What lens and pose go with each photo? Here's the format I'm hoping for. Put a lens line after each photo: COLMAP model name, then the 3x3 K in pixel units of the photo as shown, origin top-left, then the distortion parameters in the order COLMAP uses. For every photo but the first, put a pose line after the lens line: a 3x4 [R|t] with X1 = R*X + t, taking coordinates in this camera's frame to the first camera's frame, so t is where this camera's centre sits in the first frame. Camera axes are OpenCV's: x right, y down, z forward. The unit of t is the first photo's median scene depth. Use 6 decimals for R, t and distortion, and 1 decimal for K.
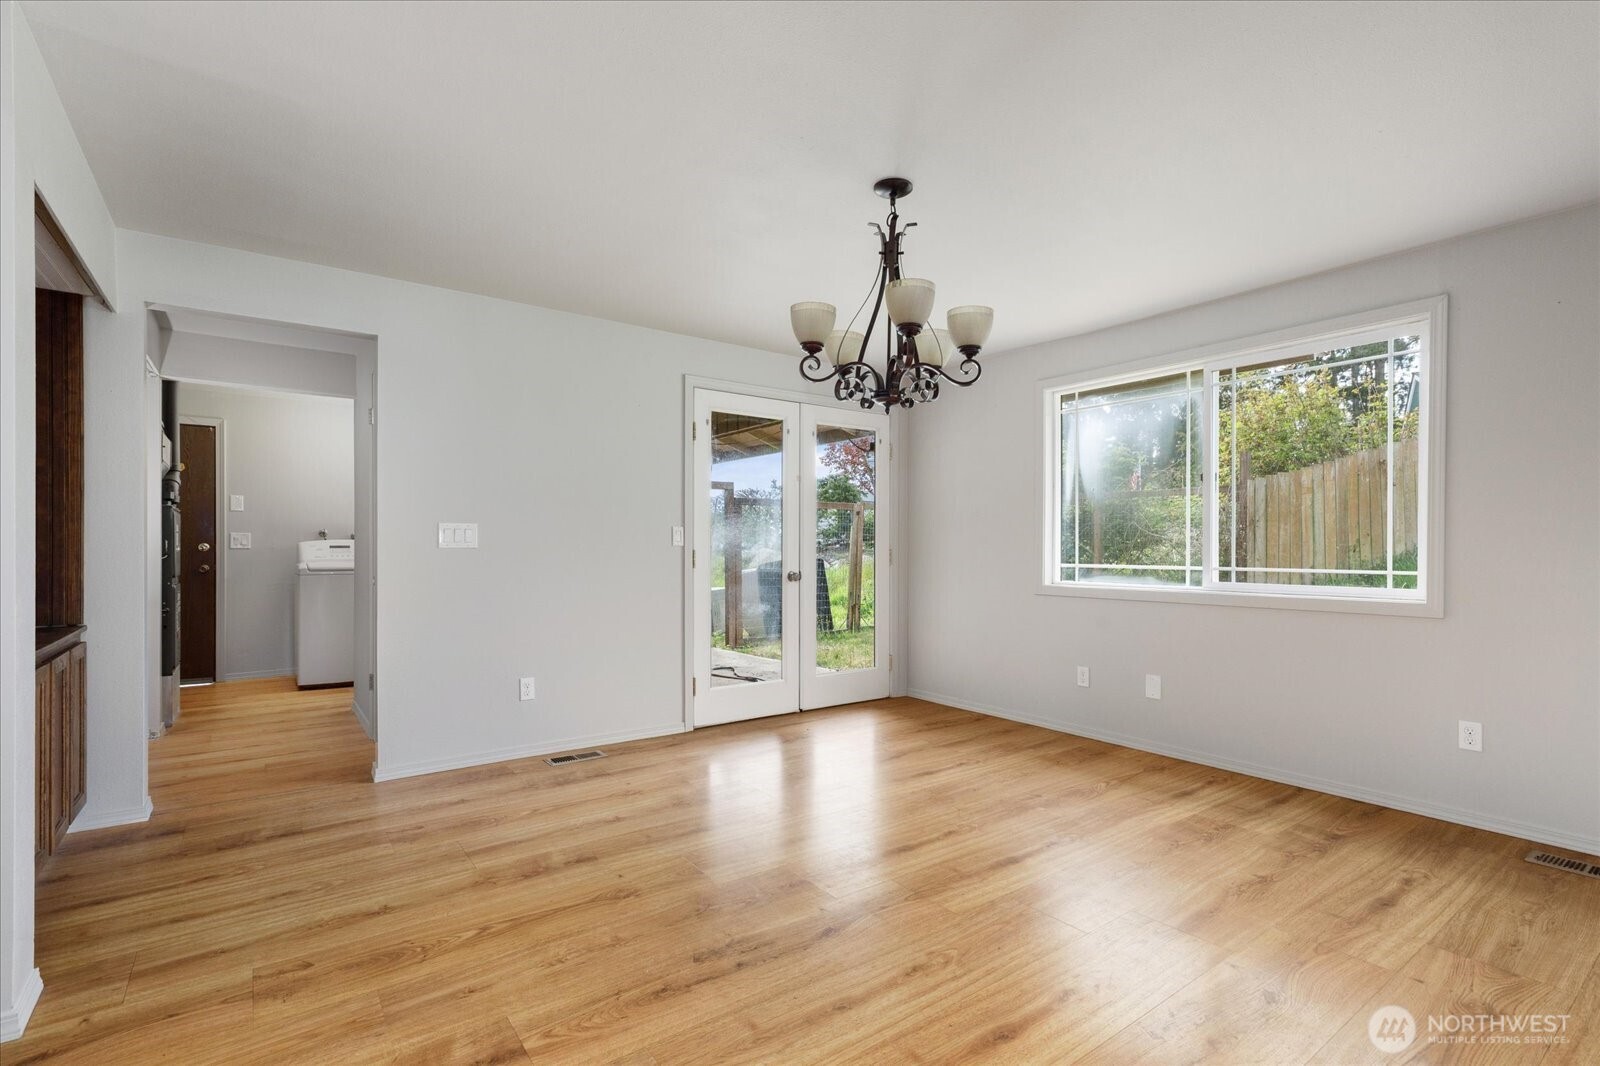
lens RADIAL K [[721.0, 0, 804.6], [0, 721.0, 548.8], [0, 0, 1]] dist [0.001286, 0.000213]
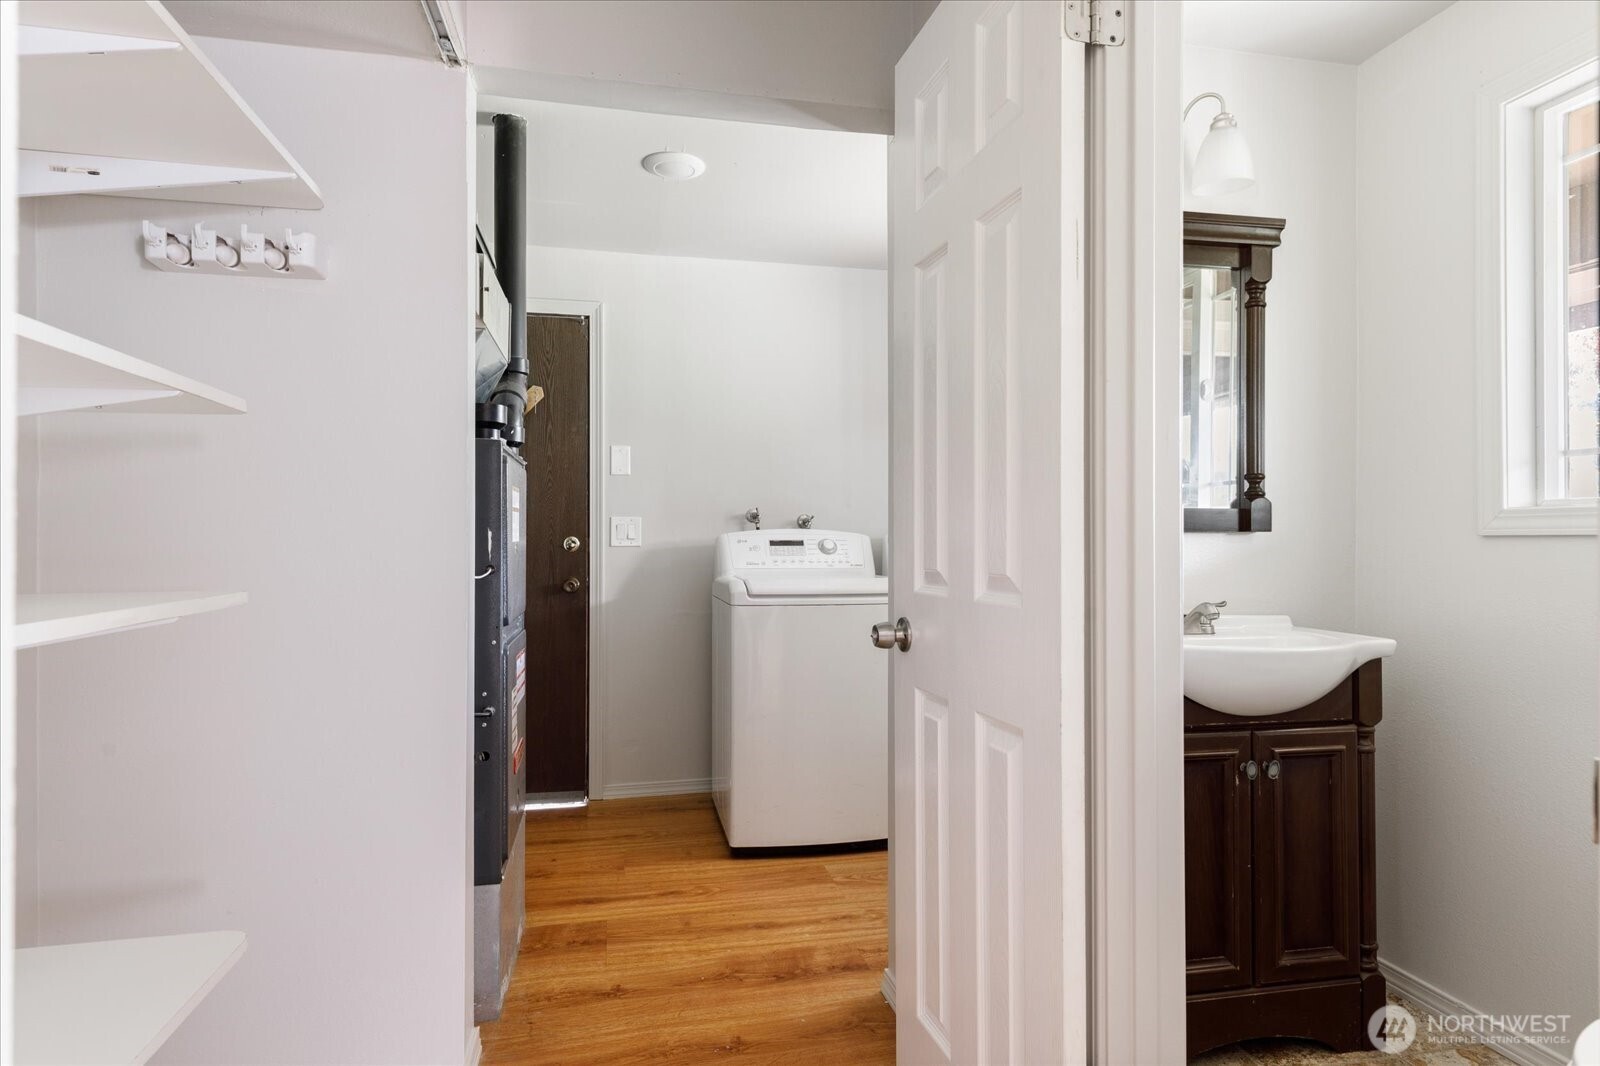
lens RADIAL K [[776.4, 0, 791.1], [0, 776.4, 530.2], [0, 0, 1]] dist [0.002897, 0.000265]
pose [[0.911318, -0.001306, -0.411701, -0.468480], [-0.003823, 0.999925, -0.011634, -0.006234], [0.411685, 0.012176, 0.911245, 0.569471]]
